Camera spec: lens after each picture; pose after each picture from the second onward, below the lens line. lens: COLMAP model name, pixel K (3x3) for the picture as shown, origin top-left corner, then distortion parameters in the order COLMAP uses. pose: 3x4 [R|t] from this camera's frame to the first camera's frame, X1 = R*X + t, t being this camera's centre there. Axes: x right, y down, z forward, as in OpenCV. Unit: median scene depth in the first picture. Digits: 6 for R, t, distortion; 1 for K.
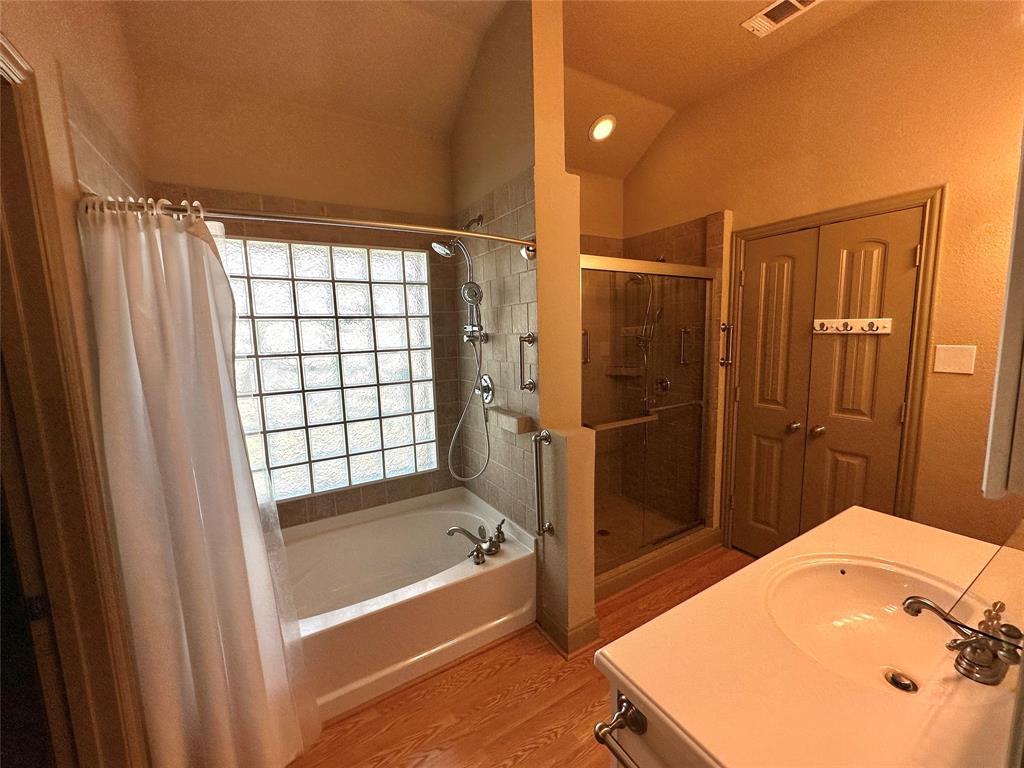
lens RADIAL K [[408.7, 0, 517.1], [0, 408.7, 383.3], [0, 0, 1]] dist [-0.003787, 0.000612]
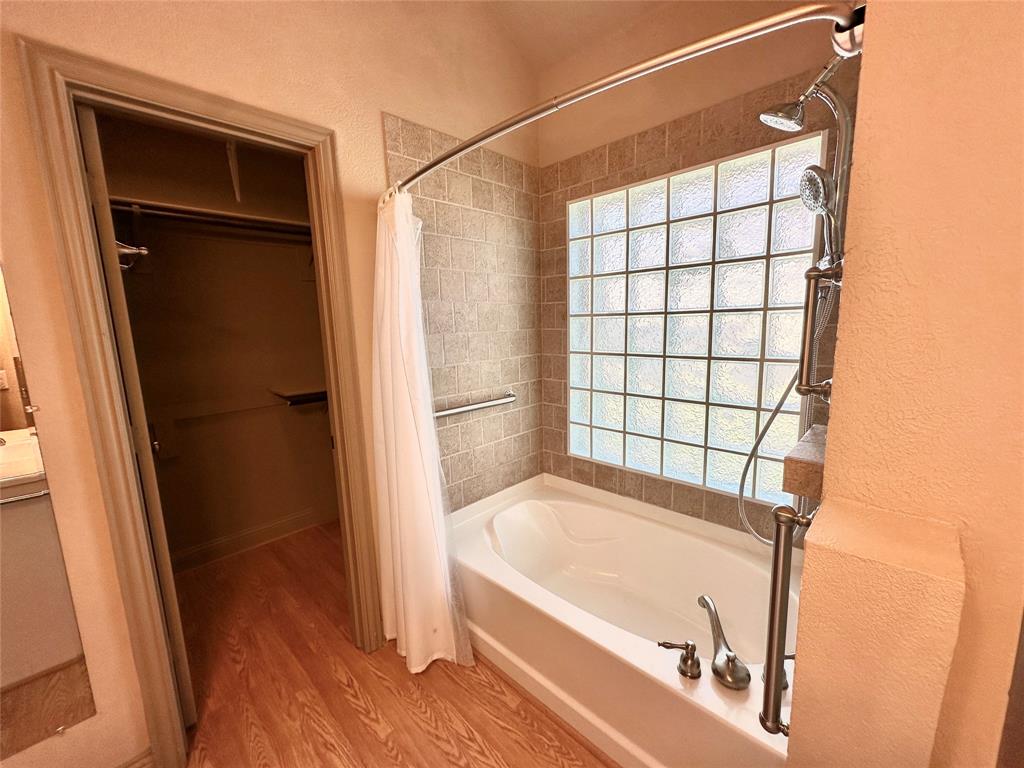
lens RADIAL K [[408.7, 0, 513.4], [0, 408.7, 387.0], [0, 0, 1]] dist [-0.003787, 0.000612]
pose [[0.250512, 0.175832, -0.952012, 0.287528], [-0.096981, 0.982980, 0.156032, -0.027220], [0.963244, 0.053239, 0.263301, 0.508960]]
